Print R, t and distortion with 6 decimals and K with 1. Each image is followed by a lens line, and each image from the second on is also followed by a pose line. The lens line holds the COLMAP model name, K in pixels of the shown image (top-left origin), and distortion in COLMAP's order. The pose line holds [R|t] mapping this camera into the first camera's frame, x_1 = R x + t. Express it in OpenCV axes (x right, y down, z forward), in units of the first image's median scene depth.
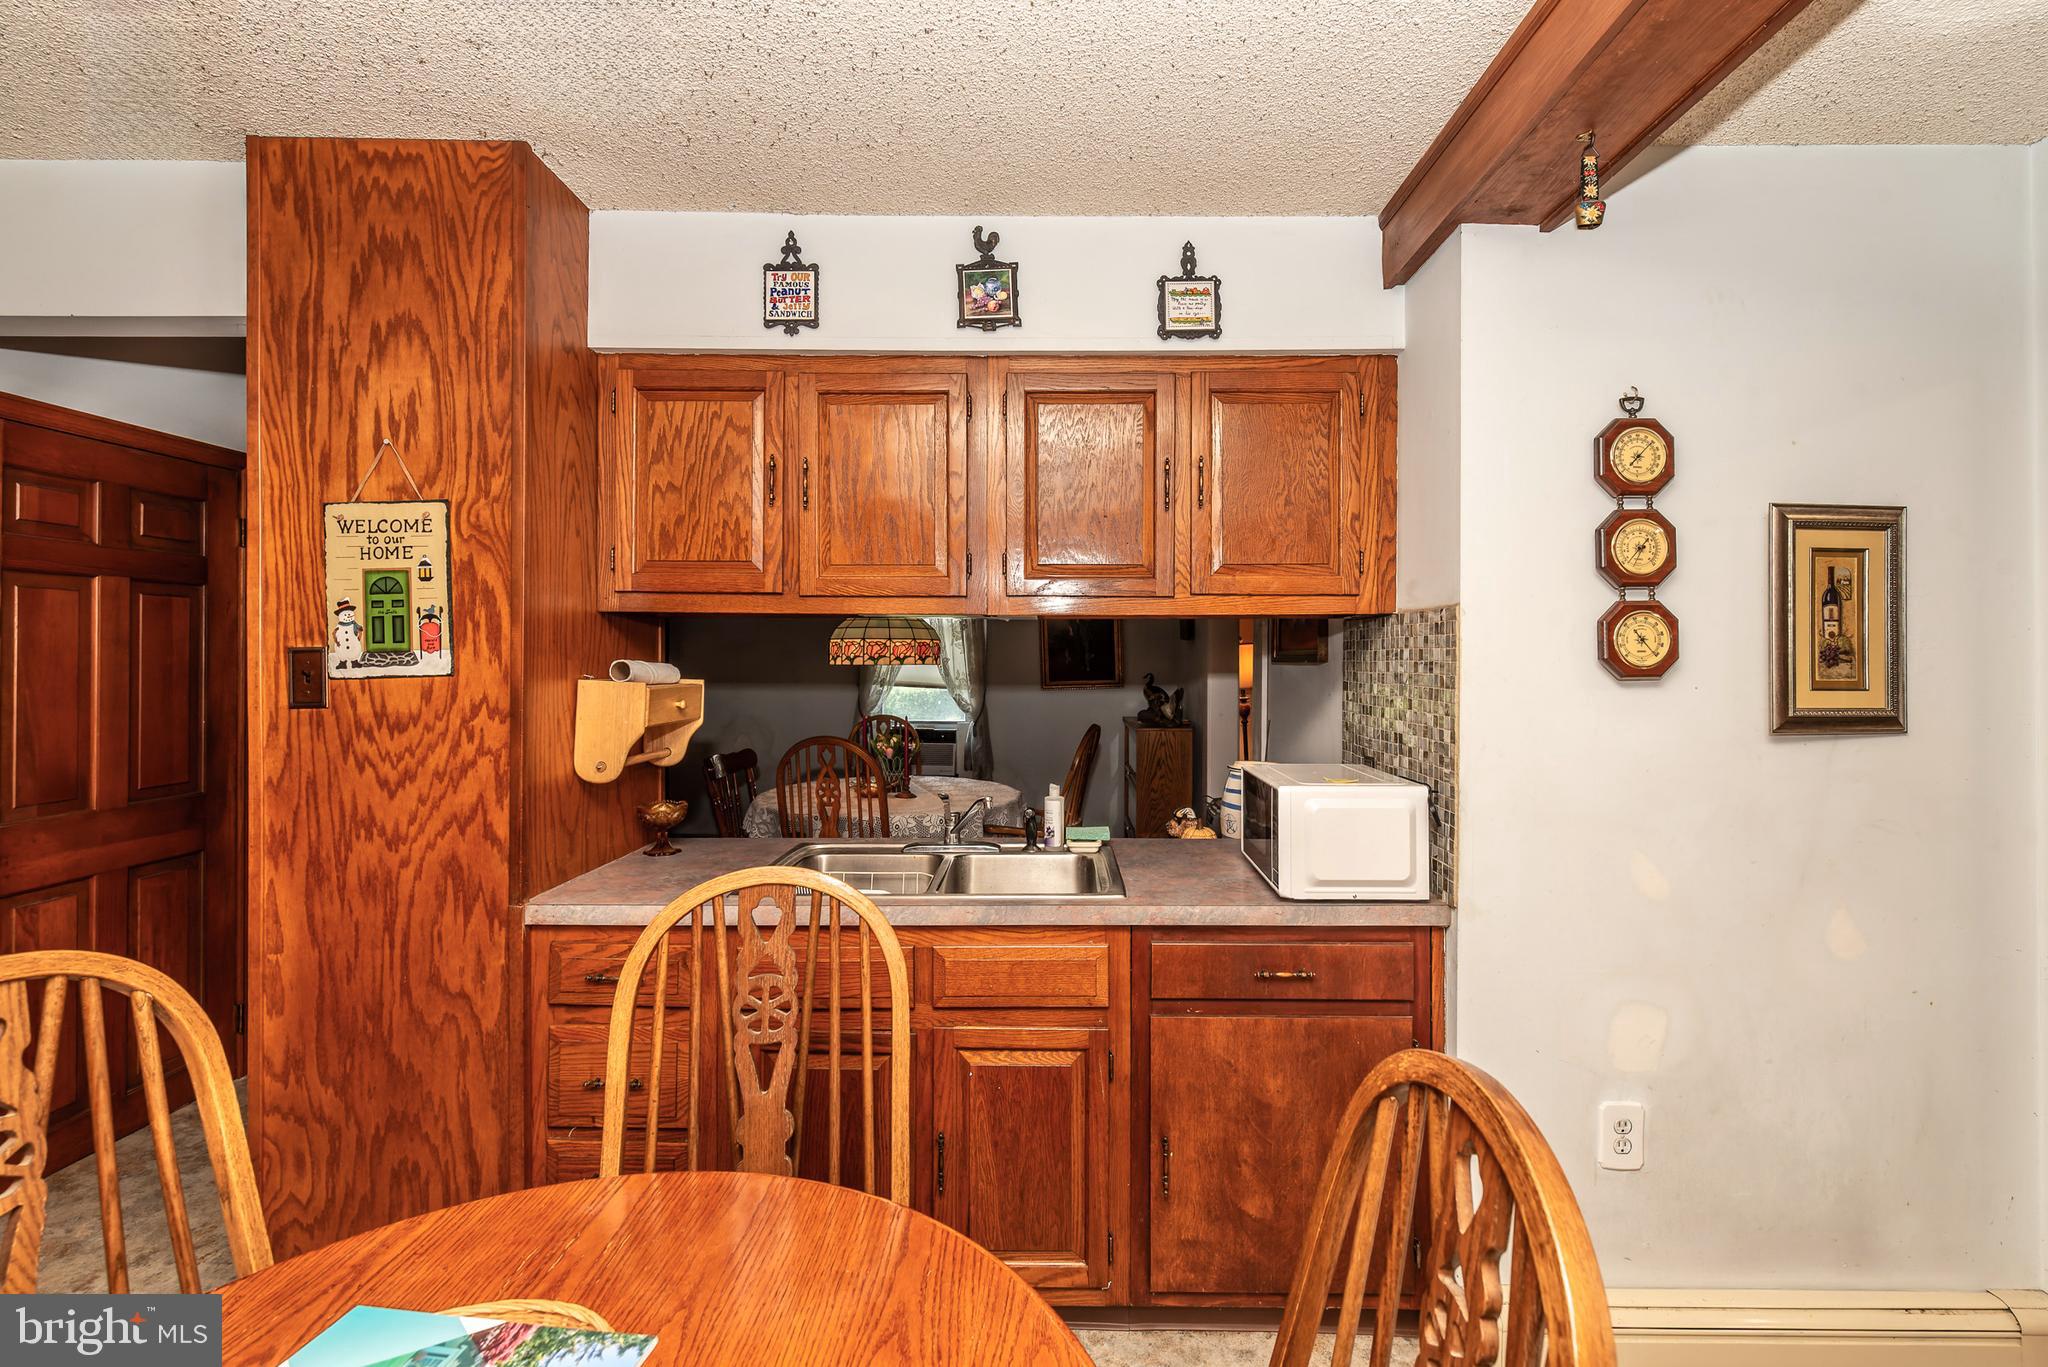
lens RADIAL K [[890.5, 0, 1047.0], [0, 890.5, 647.7], [0, 0, 1]] dist [-0.001157, -0.000141]
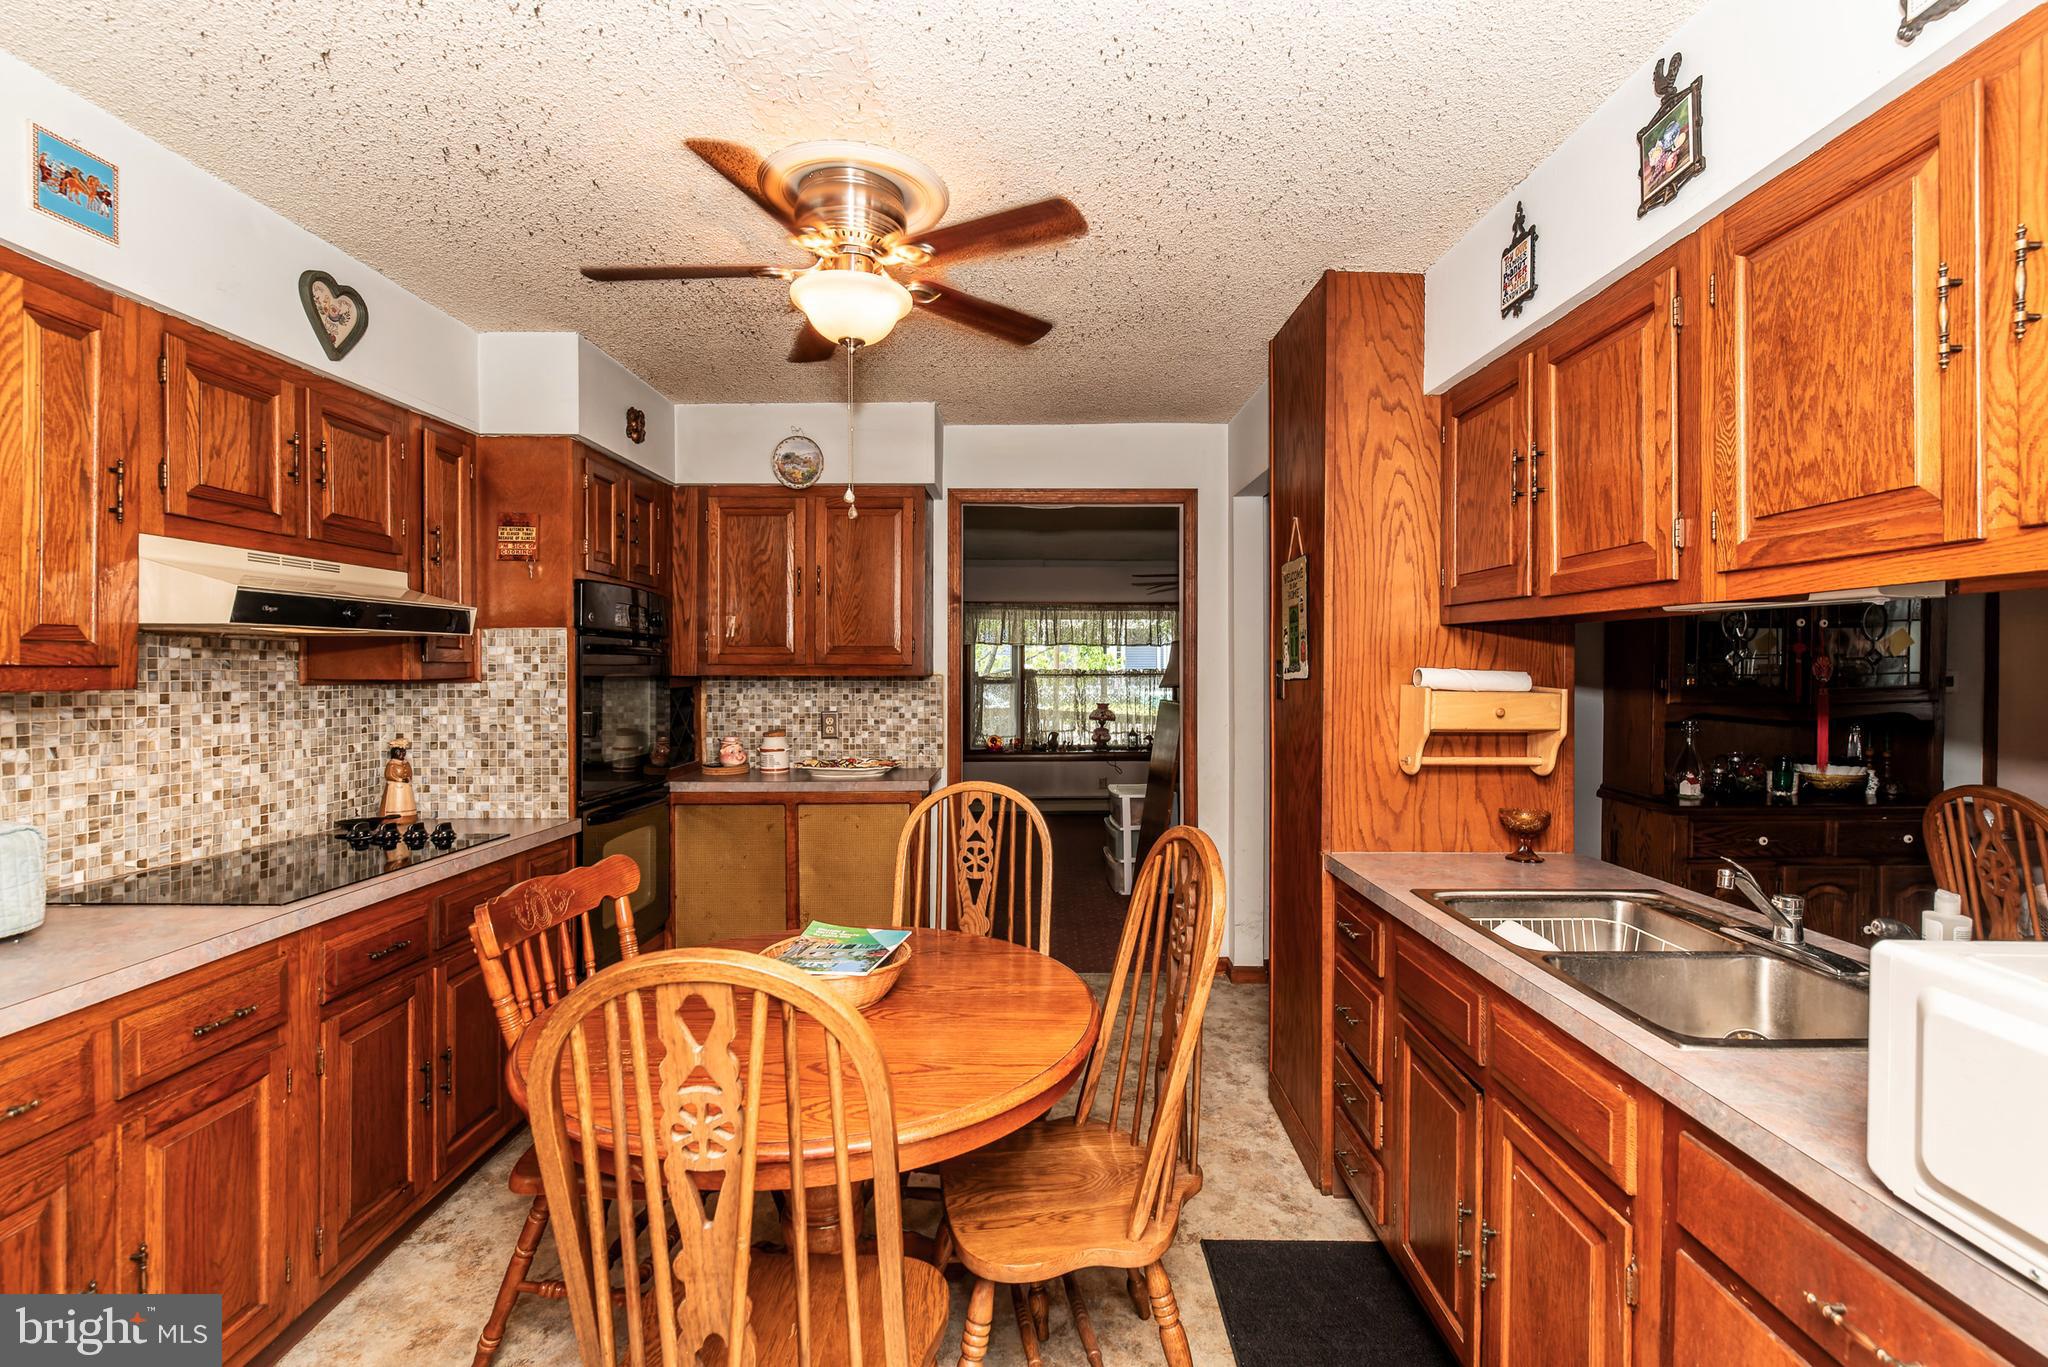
lens RADIAL K [[907.5, 0, 1033.4], [0, 907.5, 672.8], [0, 0, 1]] dist [-0.000577, -0.000219]
pose [[0.013712, 0.008073, -0.999873, 0.724595], [0.006386, 0.999946, 0.008161, 0.008280], [0.999886, -0.006497, 0.013659, 0.545579]]
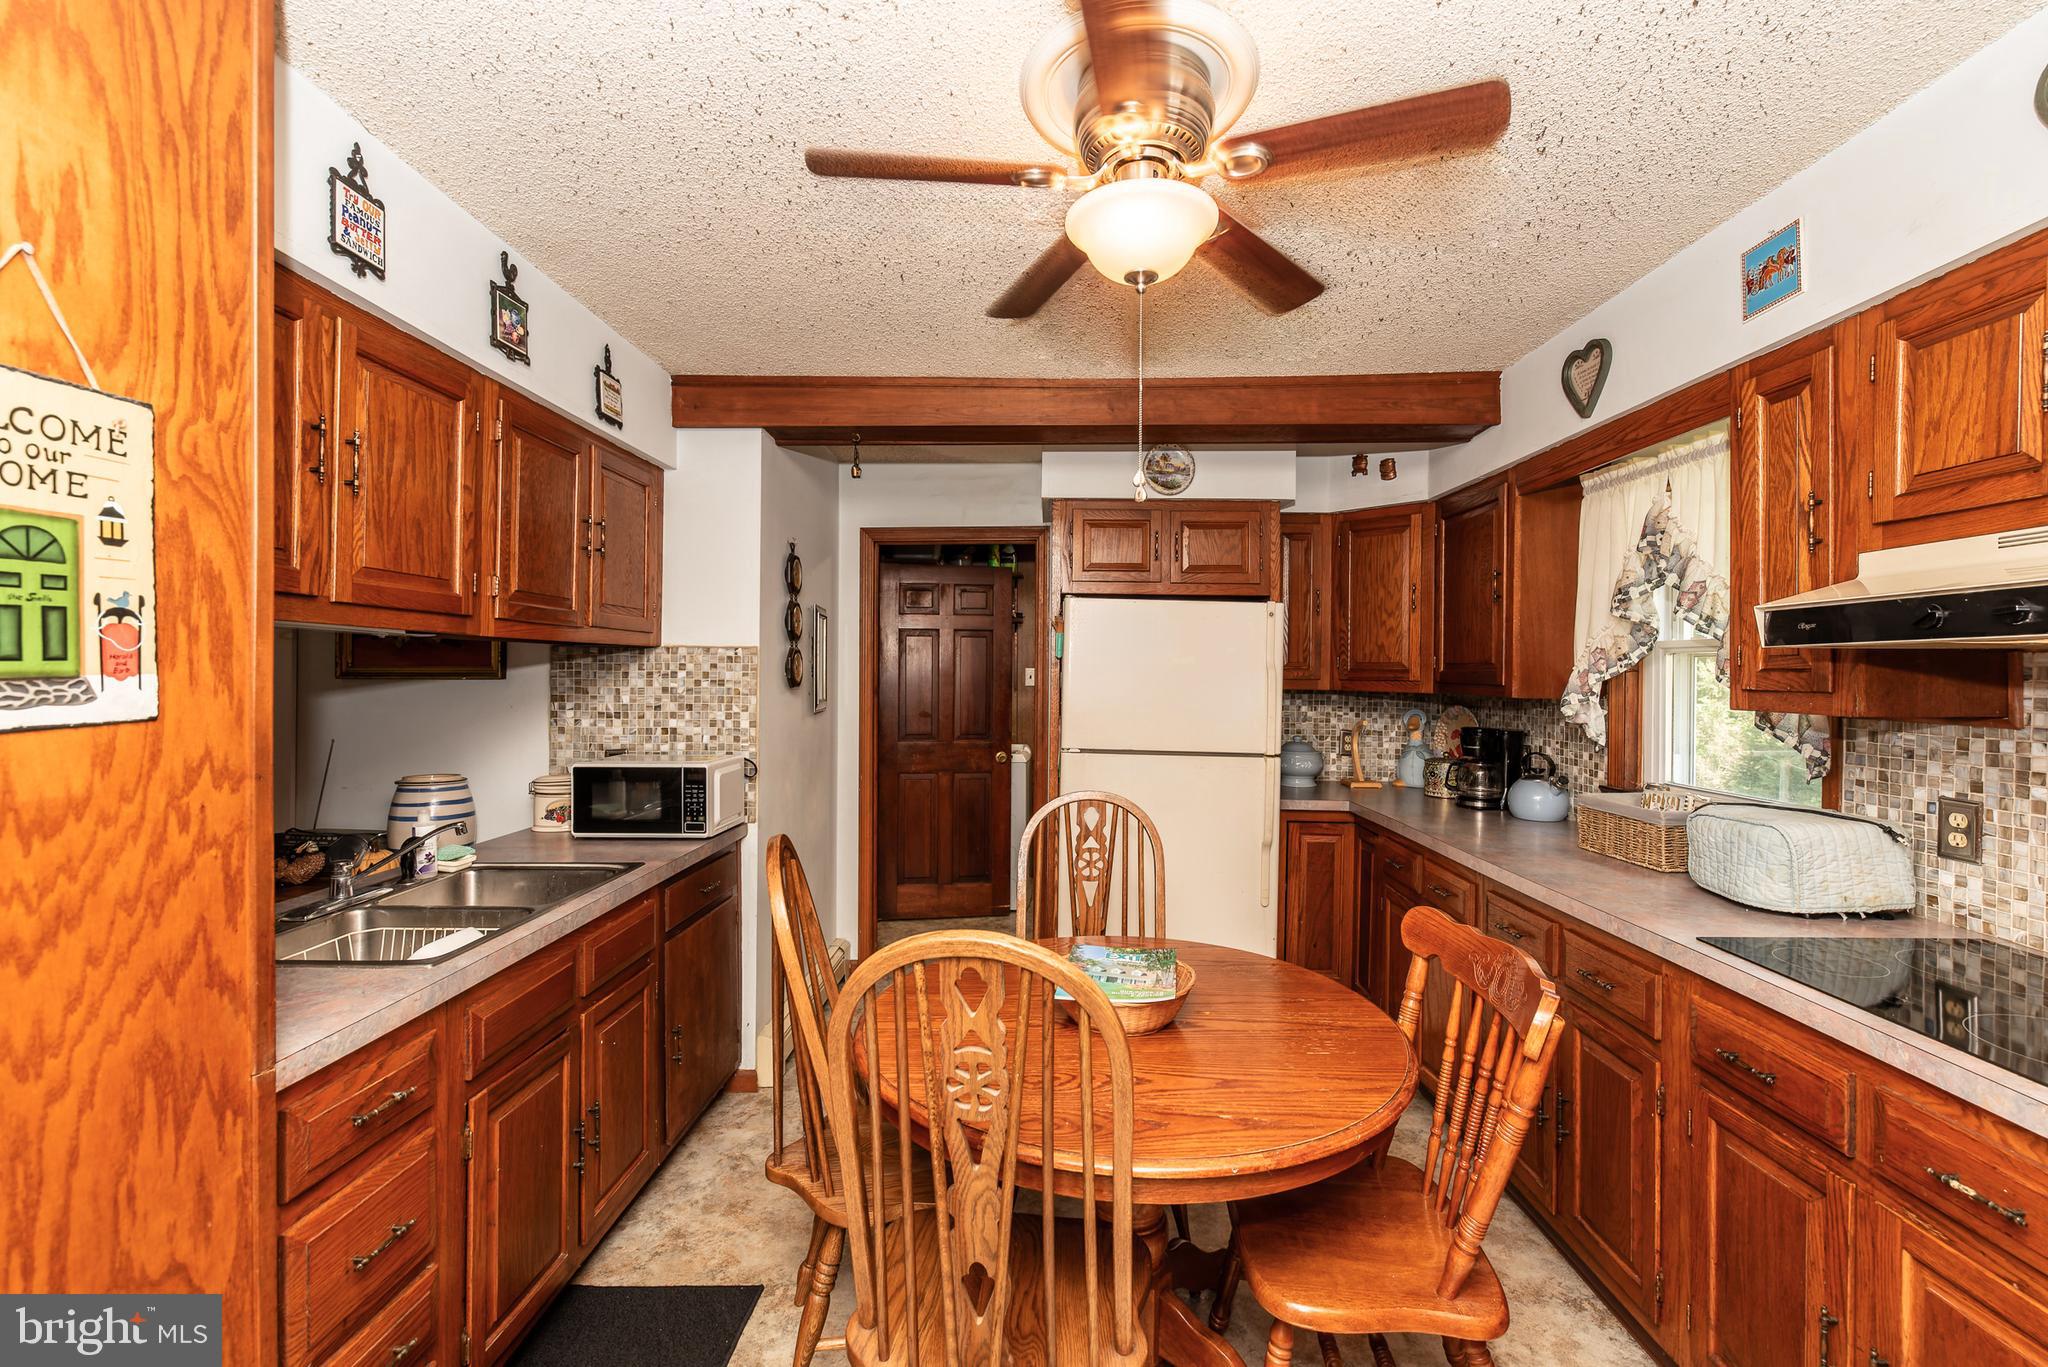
lens RADIAL K [[907.5, 0, 1033.4], [0, 907.5, 672.8], [0, 0, 1]] dist [-0.000577, -0.000219]
pose [[-0.001208, -0.001297, 0.999998, -1.241641], [-0.013928, 0.999902, 0.001280, -0.006762], [-0.999902, -0.013927, -0.001226, 0.444508]]
